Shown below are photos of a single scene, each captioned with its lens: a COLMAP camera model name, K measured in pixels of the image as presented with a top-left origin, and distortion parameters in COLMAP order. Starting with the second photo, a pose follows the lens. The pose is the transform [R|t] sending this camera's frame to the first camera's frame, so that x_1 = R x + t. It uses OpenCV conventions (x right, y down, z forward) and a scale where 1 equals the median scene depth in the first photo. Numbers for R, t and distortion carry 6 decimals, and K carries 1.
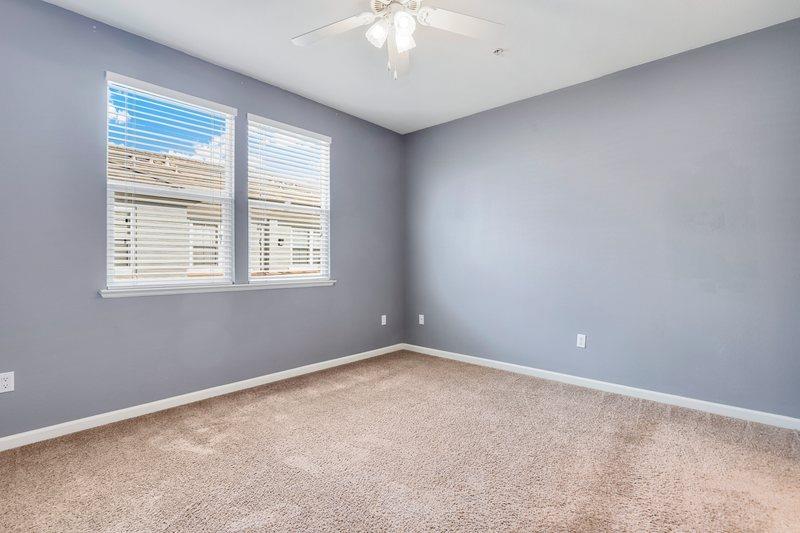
lens RADIAL K [[379.7, 0, 398.0], [0, 379.7, 264.8], [0, 0, 1]] dist [-0.002909, -0.000507]
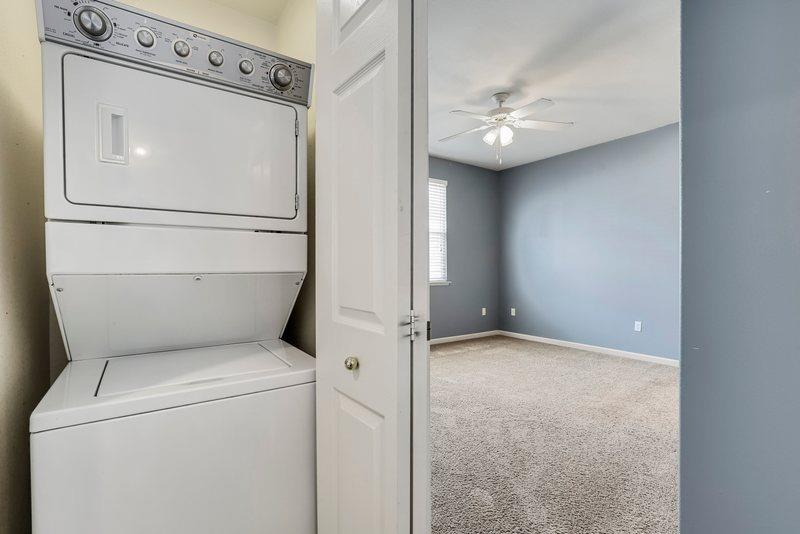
lens RADIAL K [[373.1, 0, 396.4], [0, 373.1, 274.8], [0, 0, 1]] dist [-0.000600, -0.000212]
pose [[0.973746, -0.000148, -0.227638, -0.047986], [0.001775, 0.999974, 0.006940, 0.005889], [0.227631, -0.007162, 0.973721, -0.448205]]
